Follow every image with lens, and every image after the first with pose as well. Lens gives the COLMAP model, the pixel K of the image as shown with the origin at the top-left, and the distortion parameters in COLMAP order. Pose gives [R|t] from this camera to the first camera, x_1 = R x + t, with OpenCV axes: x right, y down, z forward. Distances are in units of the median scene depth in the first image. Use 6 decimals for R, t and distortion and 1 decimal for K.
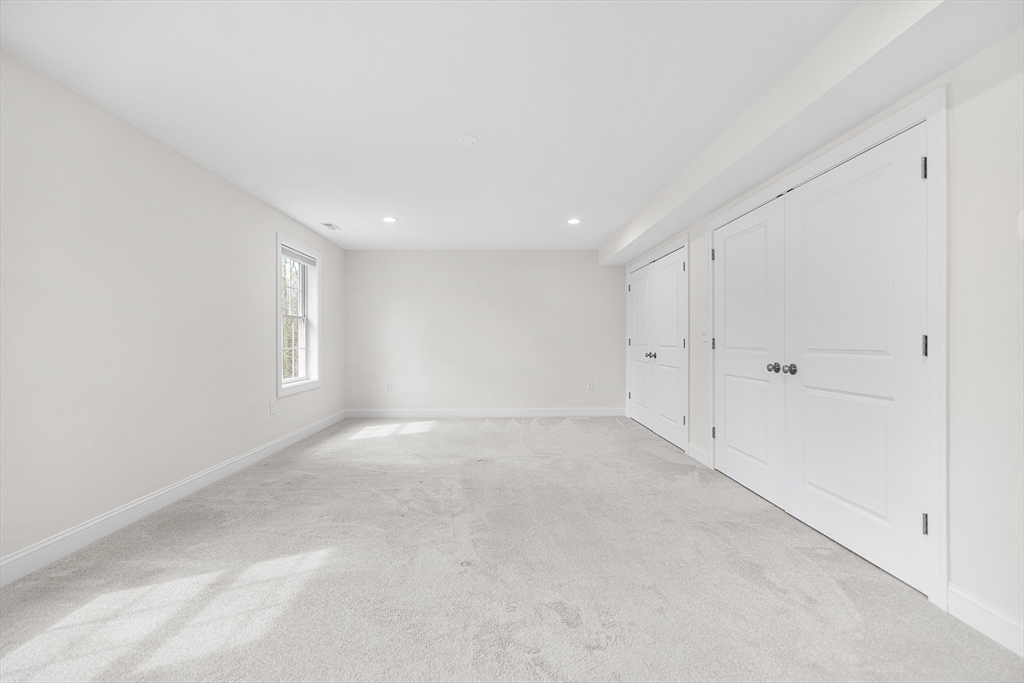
lens RADIAL K [[427.9, 0, 508.5], [0, 427.9, 340.1], [0, 0, 1]] dist [-0.002604, -0.000262]
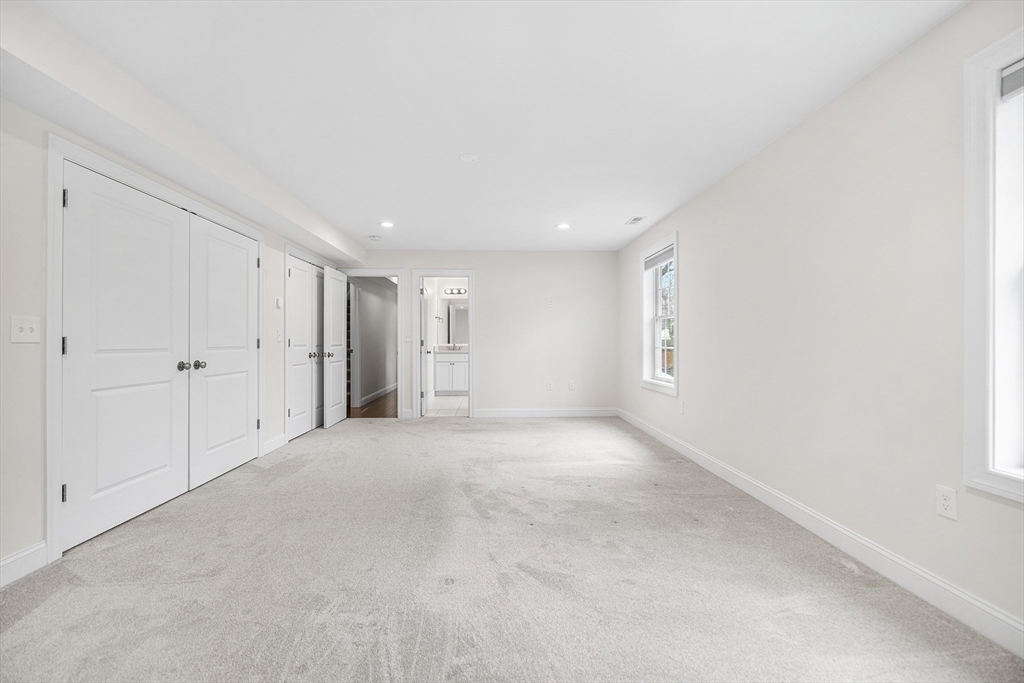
lens RADIAL K [[427.9, 0, 508.5], [0, 427.9, 340.1], [0, 0, 1]] dist [-0.002604, -0.000262]
pose [[-0.995283, -0.003641, -0.096941, -0.080892], [-0.002363, 0.999909, -0.013297, 0.011025], [0.096981, -0.013006, -0.995201, 2.059383]]
